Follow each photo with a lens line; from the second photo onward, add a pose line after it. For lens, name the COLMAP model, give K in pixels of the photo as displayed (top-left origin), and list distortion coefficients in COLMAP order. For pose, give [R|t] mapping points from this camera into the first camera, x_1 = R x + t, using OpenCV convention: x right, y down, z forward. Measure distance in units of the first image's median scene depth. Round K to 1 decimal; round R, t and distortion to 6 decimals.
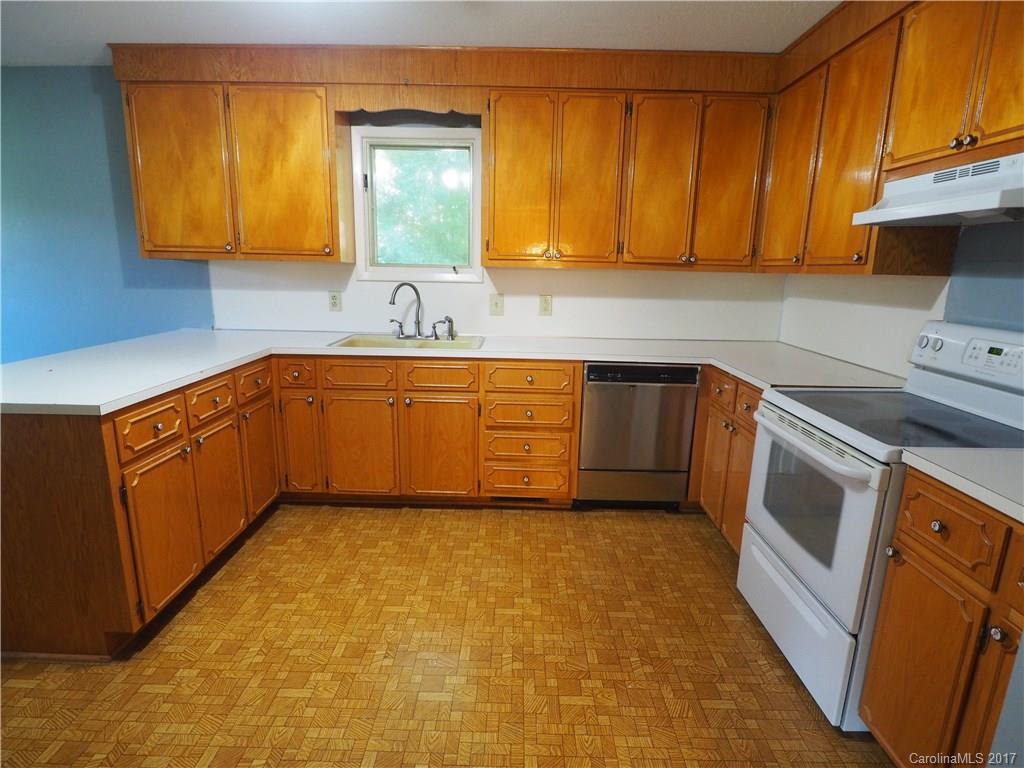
lens RADIAL K [[551.7, 0, 514.1], [0, 551.7, 387.6], [0, 0, 1]] dist [-0.006178, -0.005604]
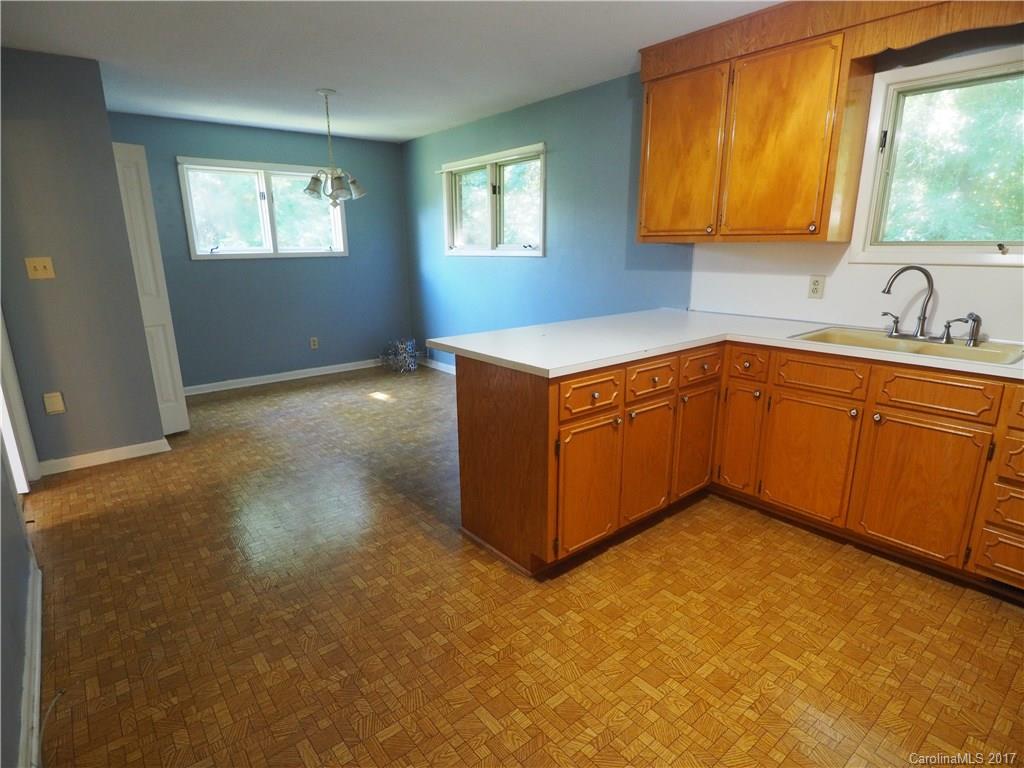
lens RADIAL K [[551.7, 0, 512.5], [0, 551.7, 388.8], [0, 0, 1]] dist [-0.006178, -0.005604]
pose [[0.639985, 0.169134, -0.749542, 0.054711], [-0.143128, 0.984642, 0.099977, -0.019639], [0.754939, 0.043297, 0.654364, 0.091058]]
